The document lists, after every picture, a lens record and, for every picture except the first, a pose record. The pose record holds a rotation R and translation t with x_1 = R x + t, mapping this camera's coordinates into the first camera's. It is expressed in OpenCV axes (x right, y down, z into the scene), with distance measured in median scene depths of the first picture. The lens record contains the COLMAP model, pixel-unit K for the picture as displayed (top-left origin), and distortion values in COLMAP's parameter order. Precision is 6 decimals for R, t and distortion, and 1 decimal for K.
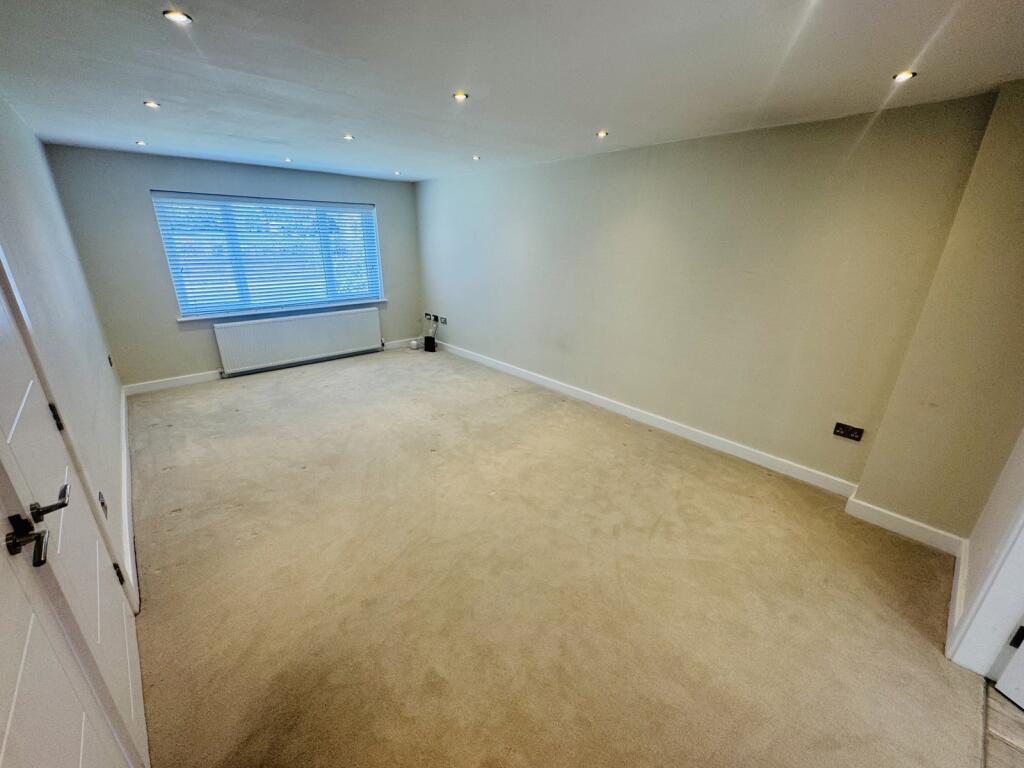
lens RADIAL K [[409.3, 0, 508.8], [0, 409.3, 383.5], [0, 0, 1]] dist [-0.003647, 0.000440]
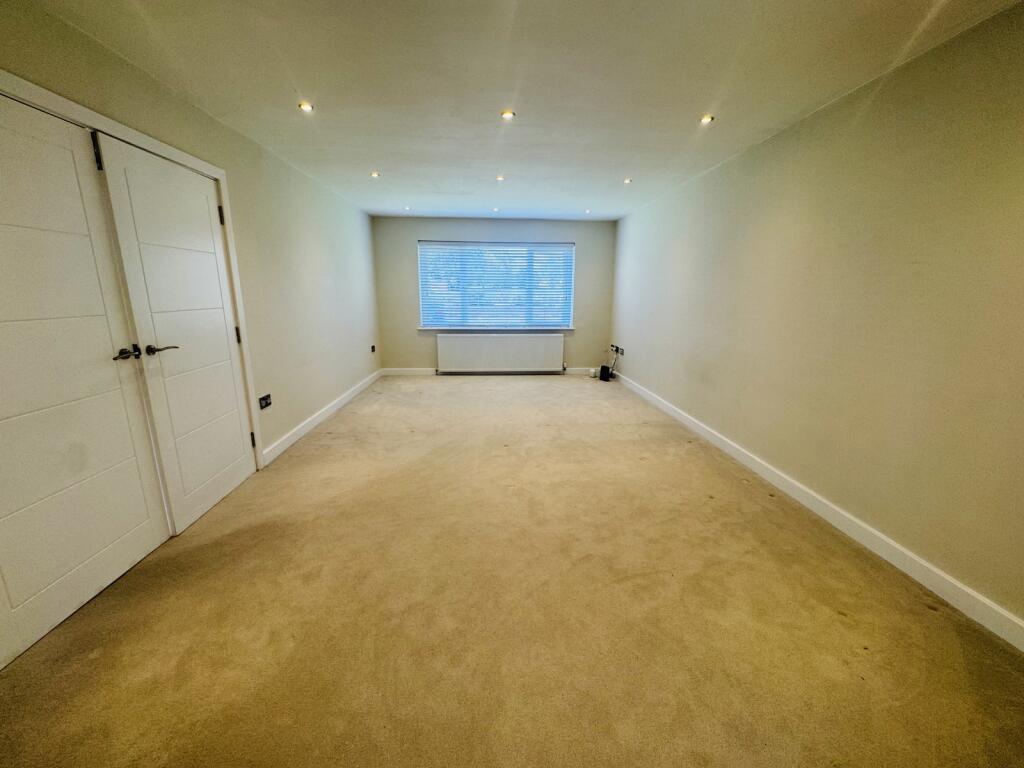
lens RADIAL K [[409.3, 0, 513.4], [0, 409.3, 383.5], [0, 0, 1]] dist [-0.003647, 0.000440]
pose [[0.779846, 0.125159, -0.613331, 0.347079], [-0.207970, 0.975955, -0.065276, 0.055705], [0.590414, 0.178460, 0.787124, 0.115927]]
